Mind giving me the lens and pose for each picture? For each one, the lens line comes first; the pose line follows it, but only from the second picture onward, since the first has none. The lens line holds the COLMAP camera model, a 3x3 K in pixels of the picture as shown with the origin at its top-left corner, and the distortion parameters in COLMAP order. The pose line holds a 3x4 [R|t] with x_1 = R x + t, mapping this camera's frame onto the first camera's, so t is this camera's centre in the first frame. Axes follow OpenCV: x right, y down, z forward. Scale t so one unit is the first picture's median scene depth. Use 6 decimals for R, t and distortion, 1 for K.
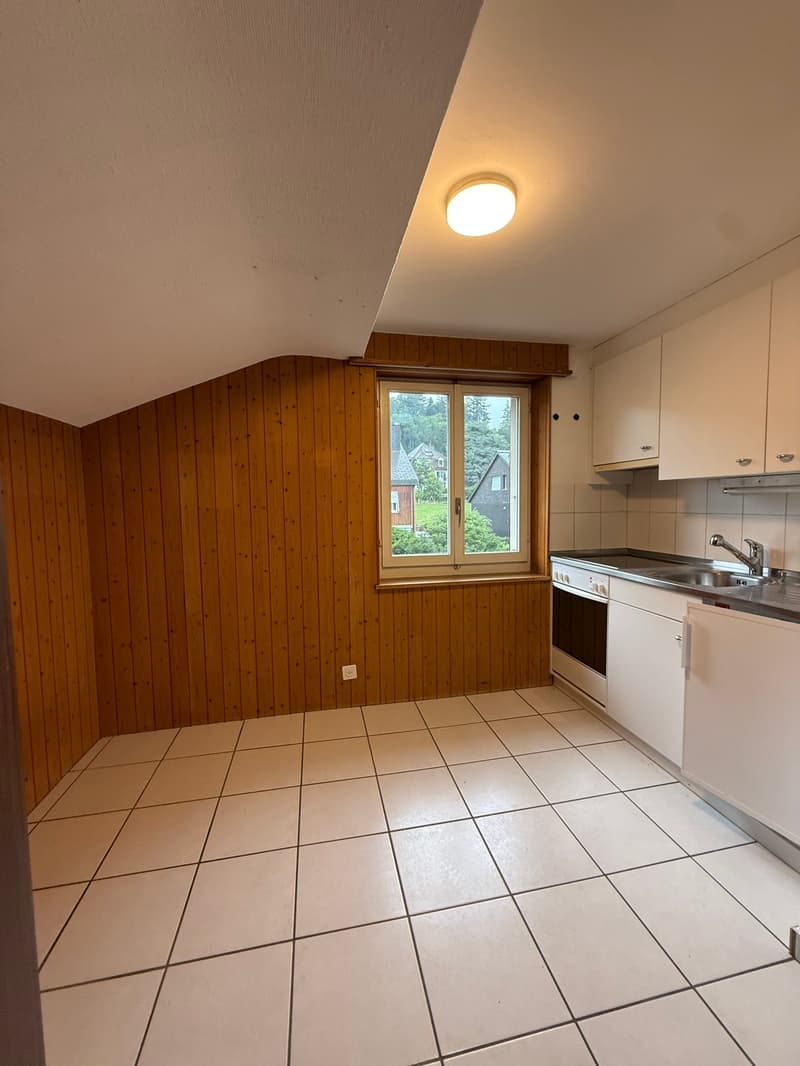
lens RADIAL K [[421.7, 0, 402.5], [0, 421.7, 529.8], [0, 0, 1]] dist [-0.030132, 0.000431]
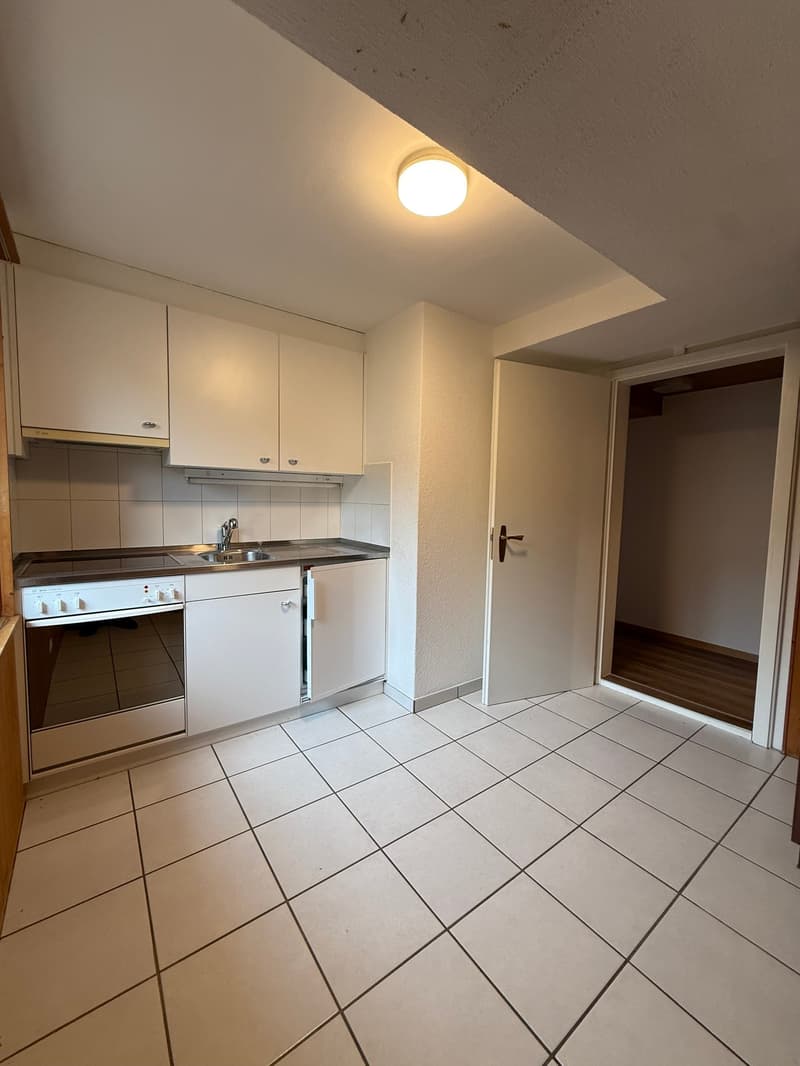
lens RADIAL K [[421.7, 0, 395.6], [0, 421.7, 534.4], [0, 0, 1]] dist [-0.030132, 0.000431]
pose [[-0.435173, -0.072230, 0.897445, -0.387453], [0.039496, 0.994286, 0.099176, -0.033771], [-0.899480, 0.078604, -0.429833, 0.857587]]
